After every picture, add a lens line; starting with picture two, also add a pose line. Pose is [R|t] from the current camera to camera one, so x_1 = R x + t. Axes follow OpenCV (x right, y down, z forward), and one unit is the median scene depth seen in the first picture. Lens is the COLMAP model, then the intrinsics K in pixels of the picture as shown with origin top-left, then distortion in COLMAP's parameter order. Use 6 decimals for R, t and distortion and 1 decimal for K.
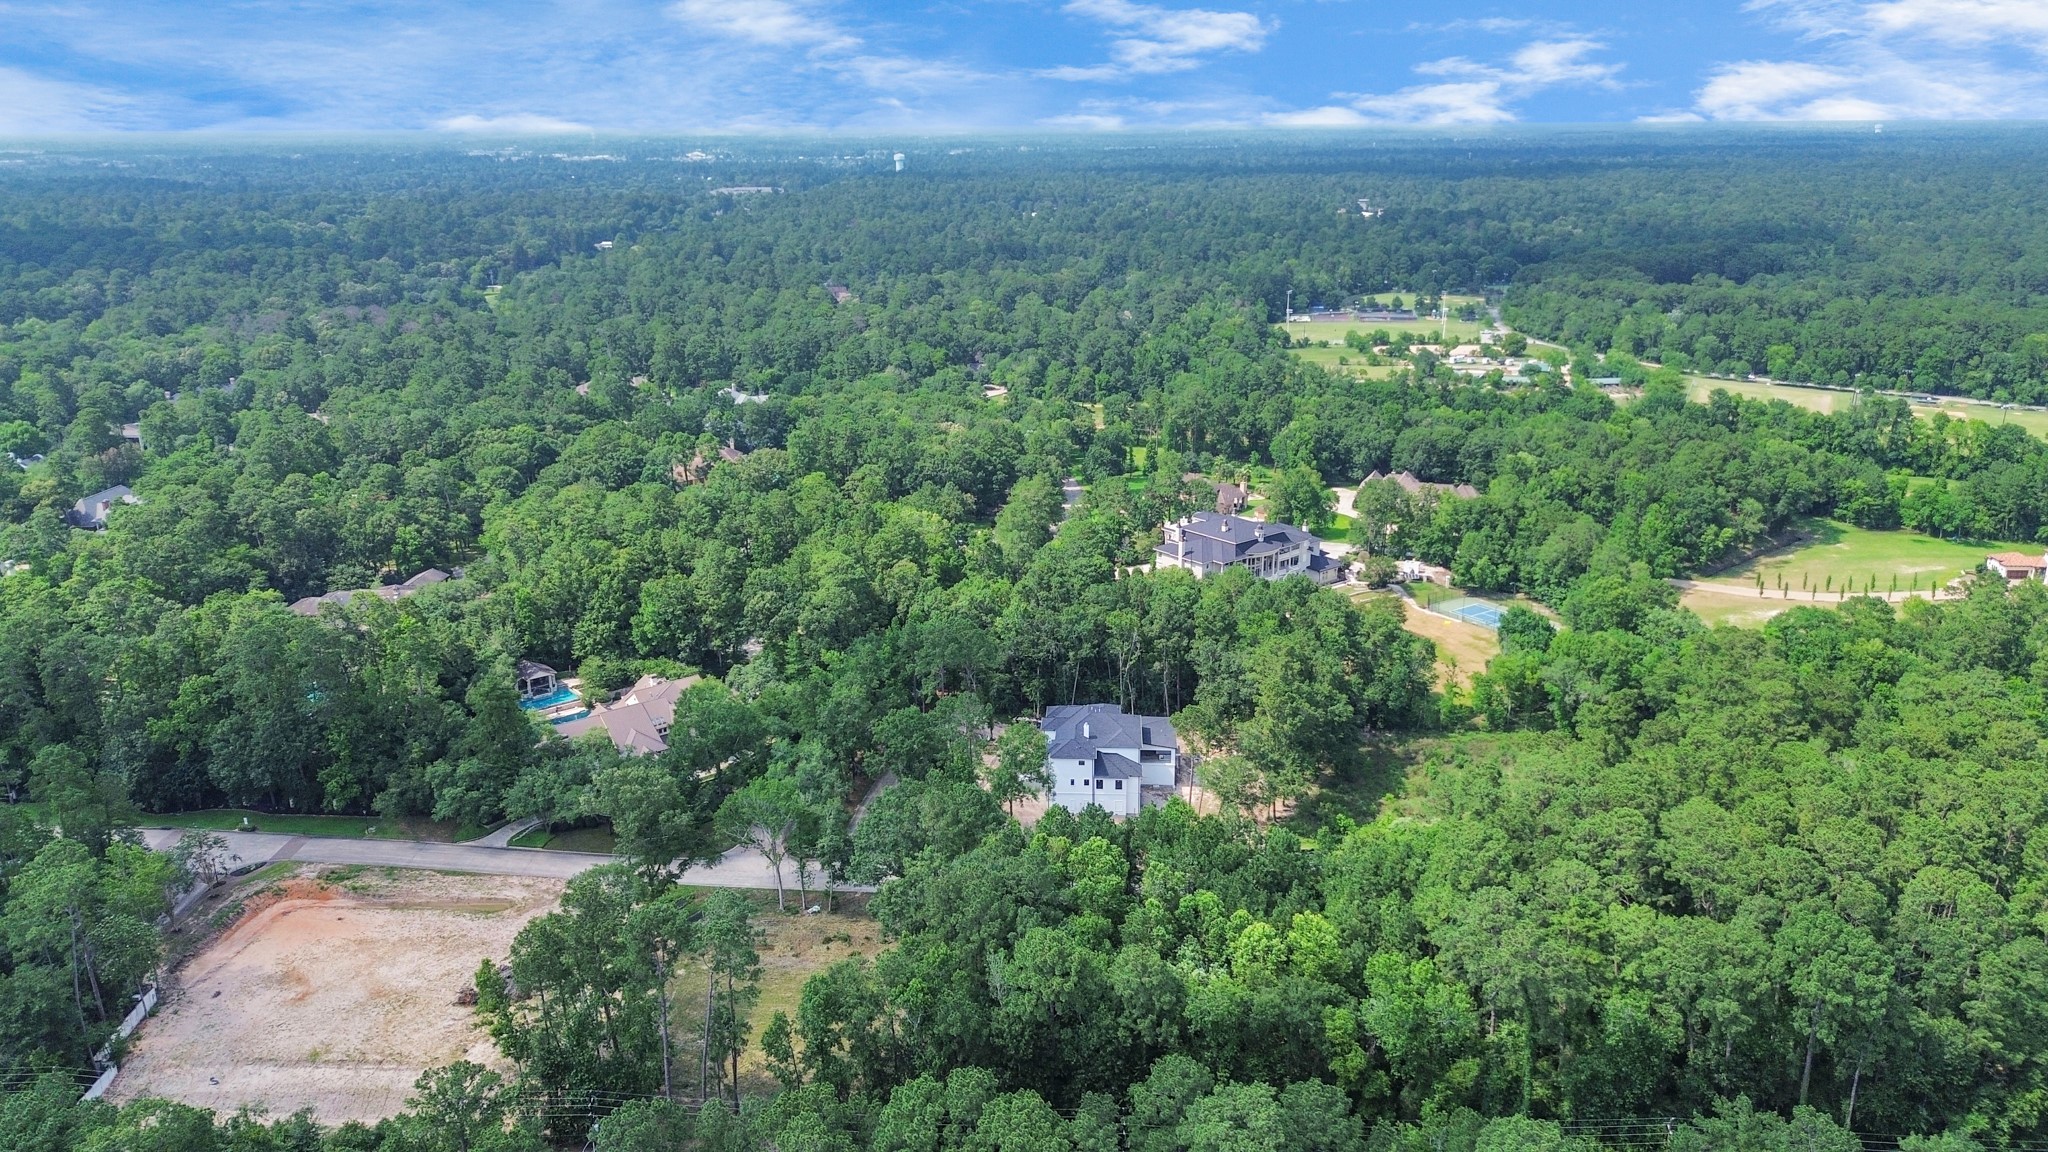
lens RADIAL K [[1461.1, 0, 1067.0], [0, 1461.1, 547.5], [0, 0, 1]] dist [0.118890, -0.206784]
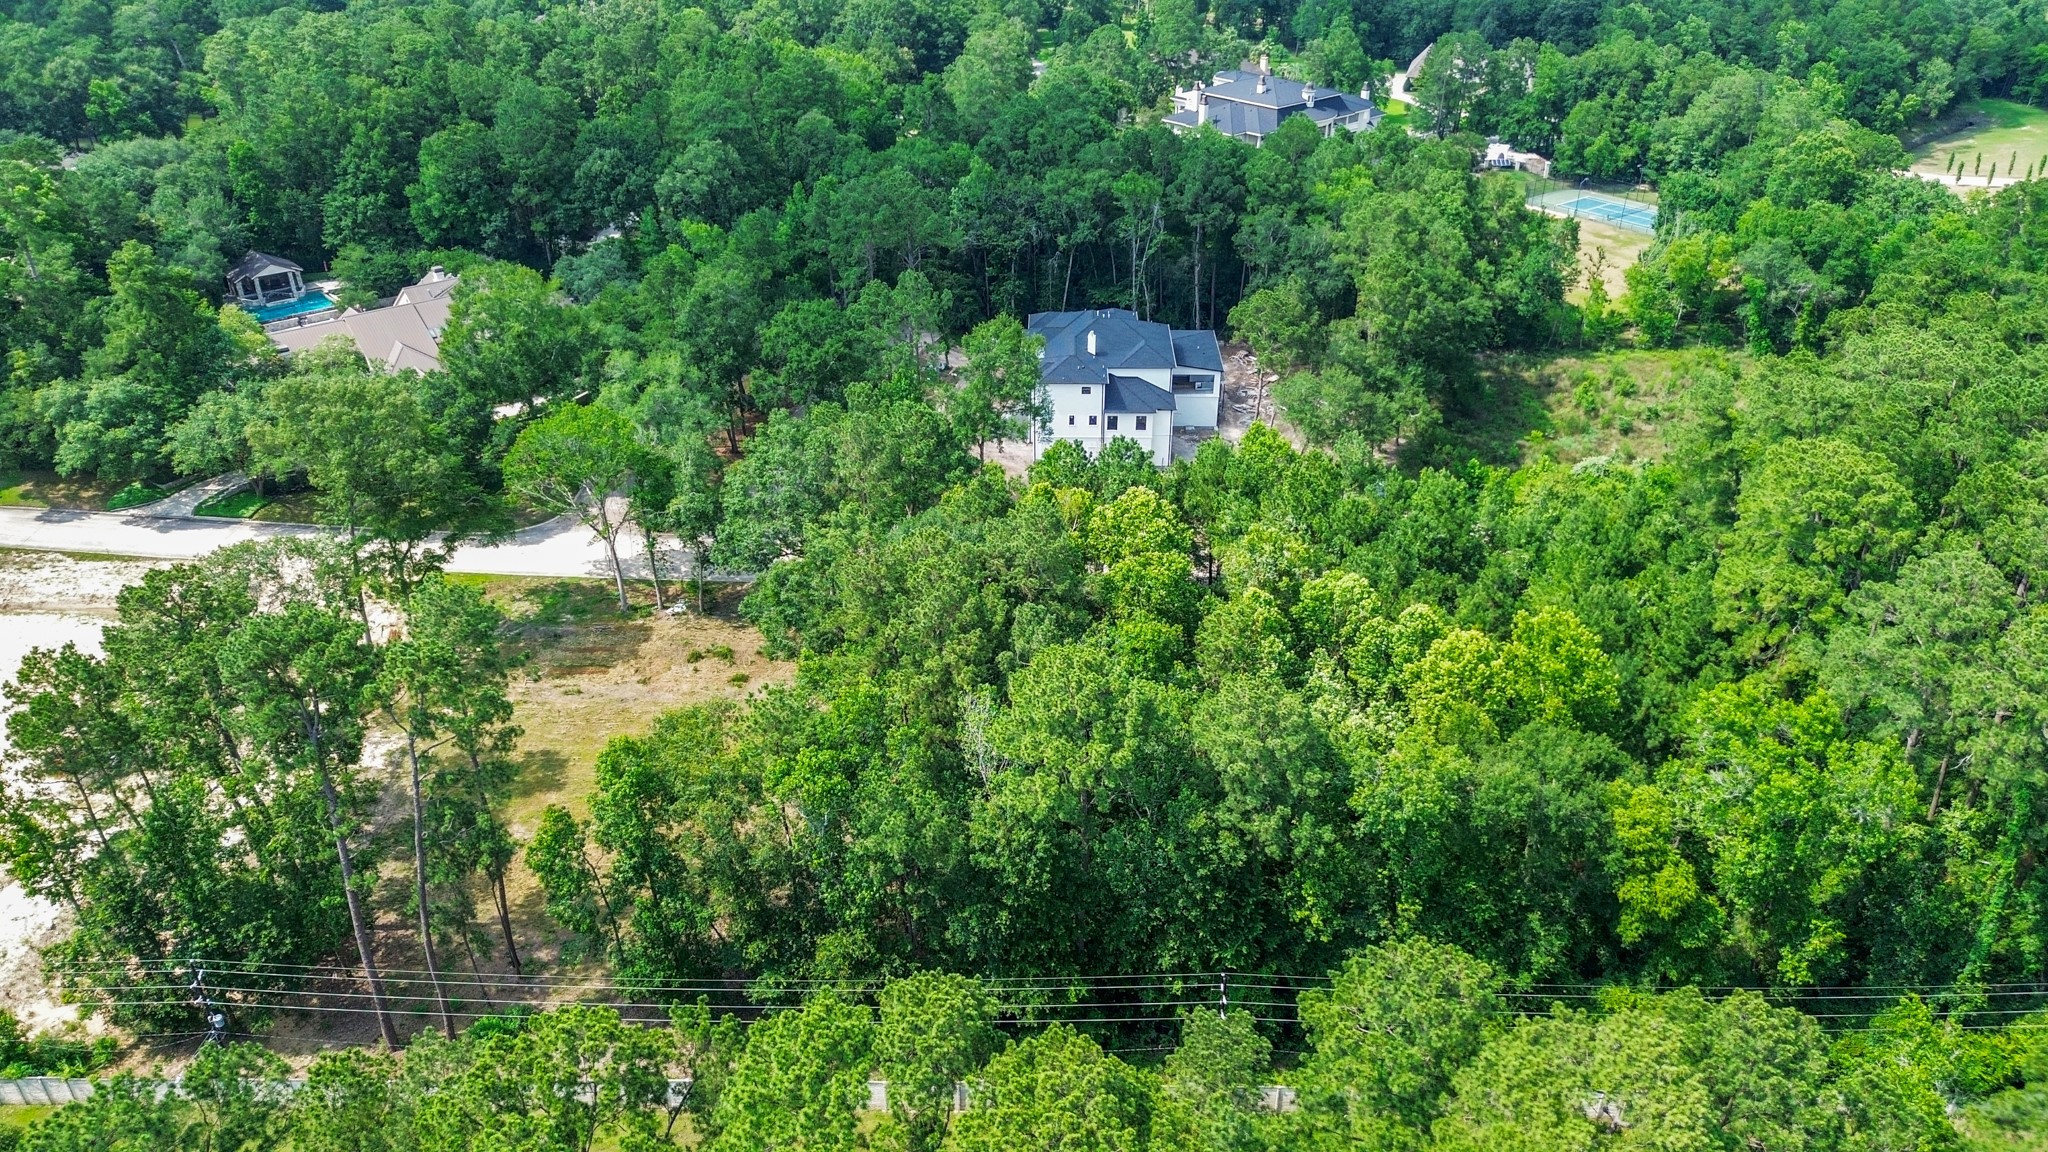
lens RADIAL K [[1458.2, 0, 1024.0], [0, 1458.2, 576.0], [0, 0, 1]] dist [0.112046, -0.126431]
pose [[0.999911, -0.012948, 0.003068, -0.022403], [0.011919, 0.974040, 0.226060, 0.083368], [-0.005916, -0.226004, 0.974108, 0.355772]]
